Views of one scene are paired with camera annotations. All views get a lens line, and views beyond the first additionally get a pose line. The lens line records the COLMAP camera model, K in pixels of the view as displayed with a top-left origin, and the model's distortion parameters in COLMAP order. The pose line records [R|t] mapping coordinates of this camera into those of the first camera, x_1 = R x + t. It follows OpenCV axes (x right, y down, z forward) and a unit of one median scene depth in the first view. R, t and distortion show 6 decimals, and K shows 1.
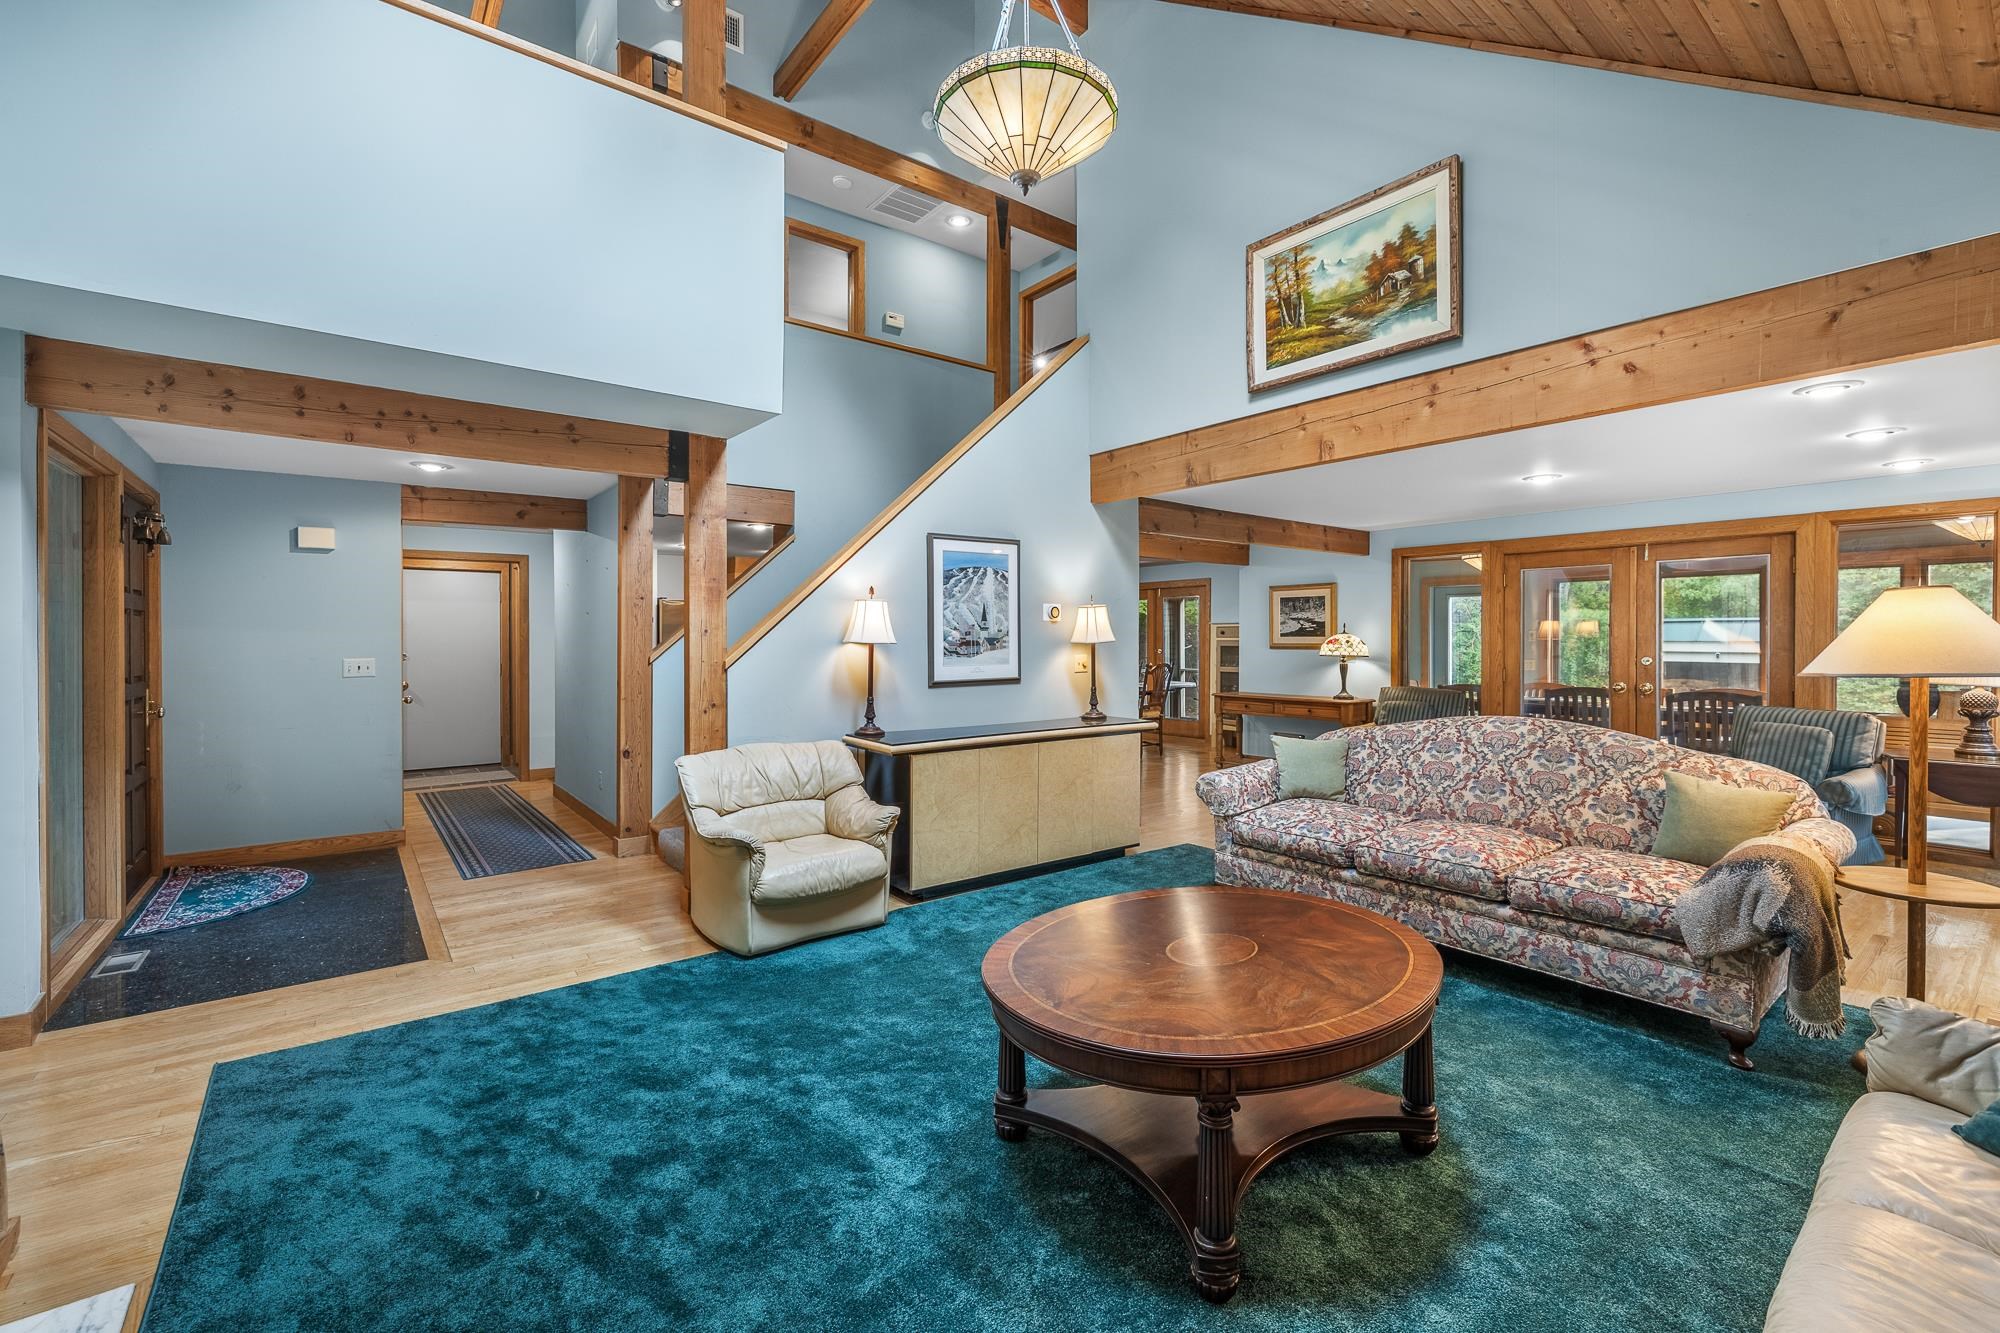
lens RADIAL K [[840.3, 0, 1001.2], [0, 840.3, 643.1], [0, 0, 1]] dist [0.000536, 0.000044]
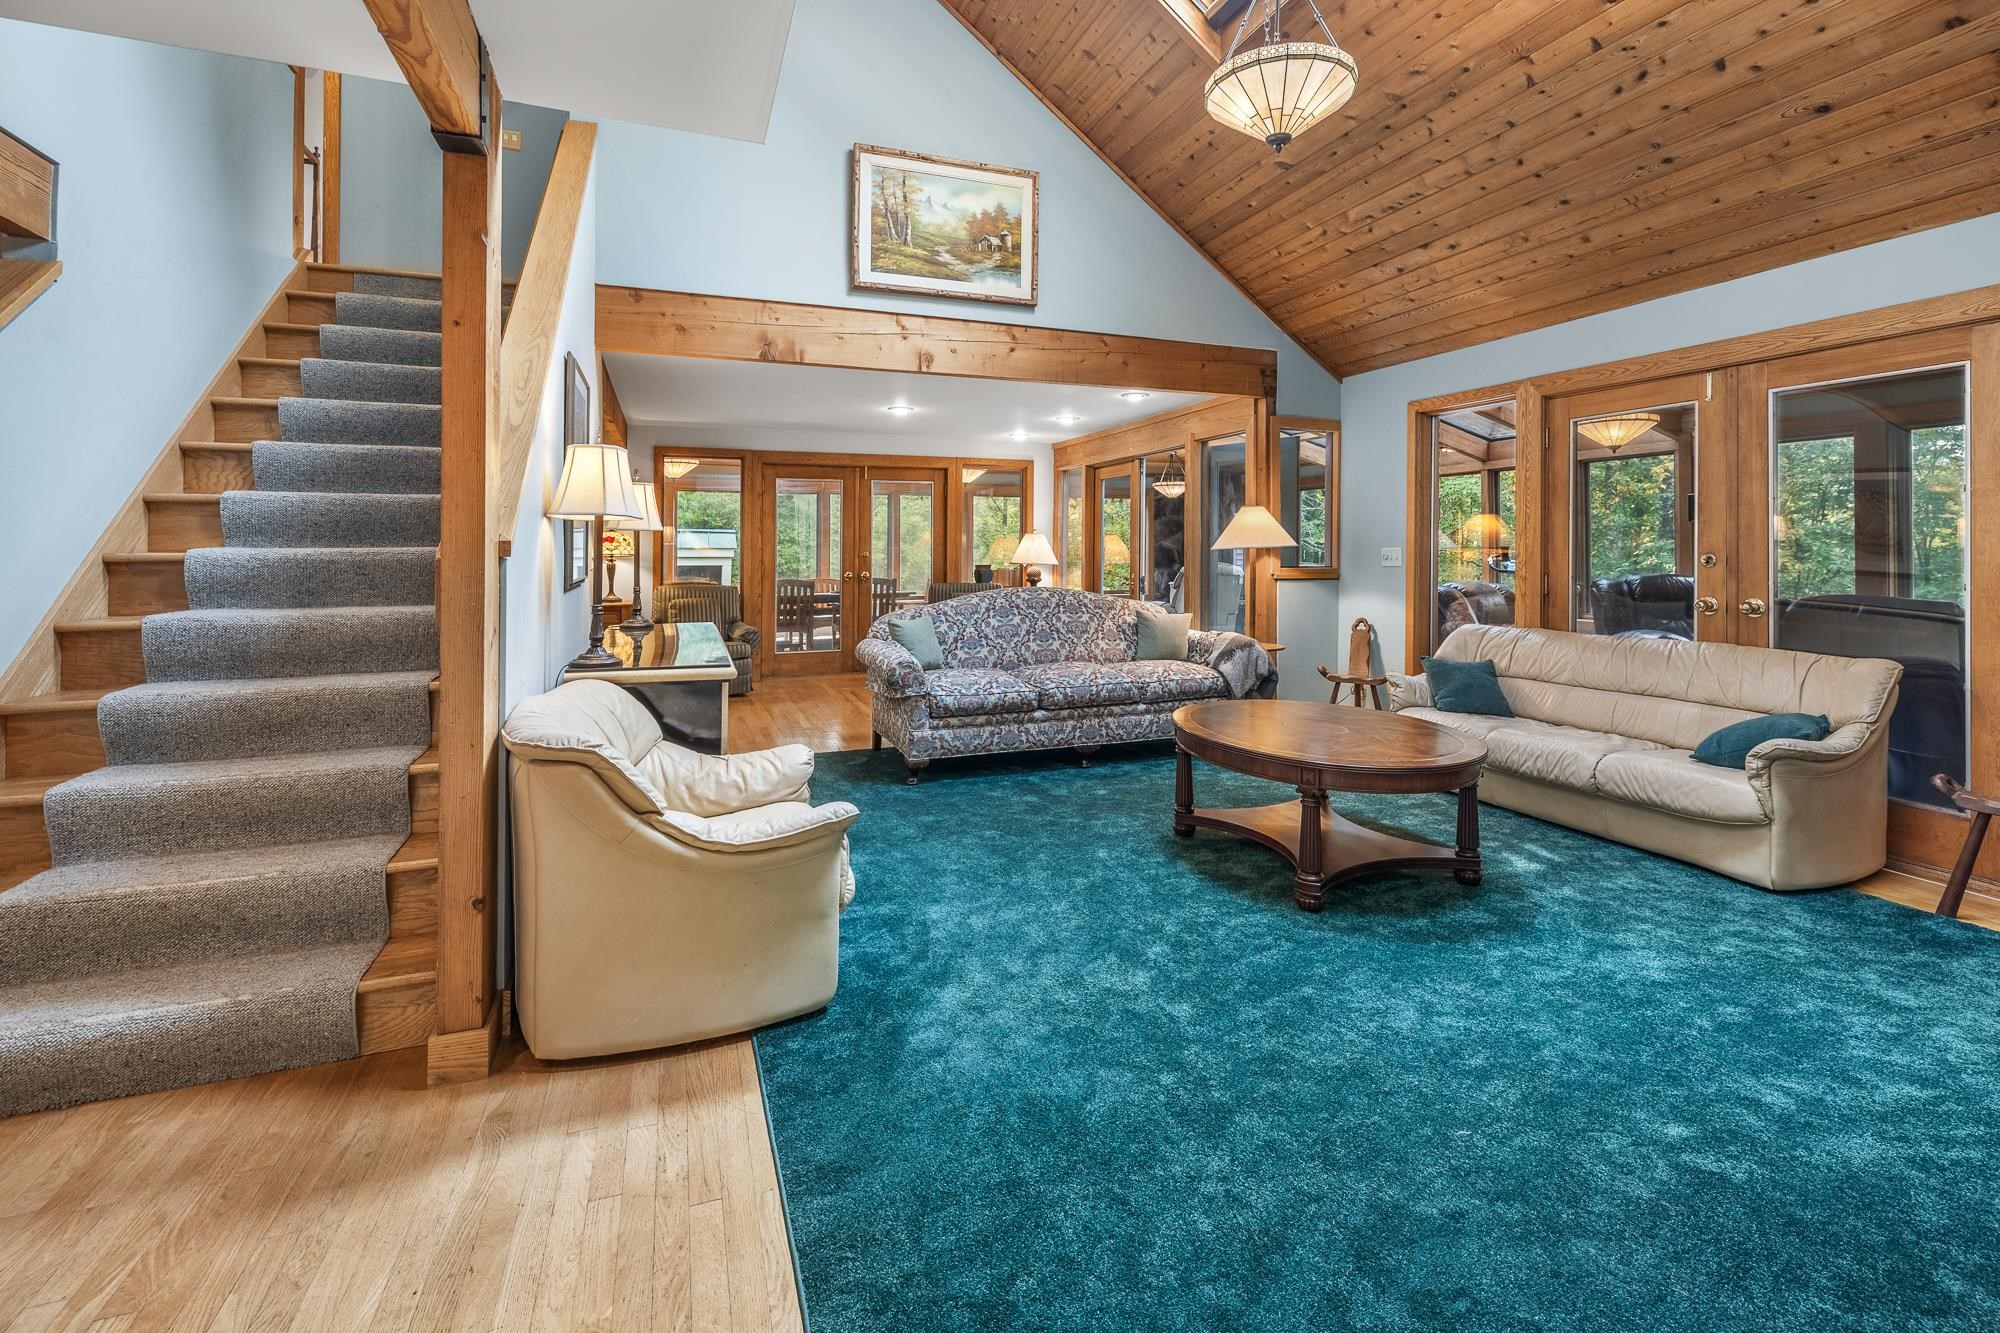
lens RADIAL K [[883.3, 0, 1003.6], [0, 883.3, 545.0], [0, 0, 1]] dist [-0.001253, -0.000233]
pose [[0.298925, 0.007523, 0.954247, -0.781479], [0.005368, 0.999940, -0.009565, 0.031666], [-0.954261, 0.007981, 0.298867, 0.592481]]
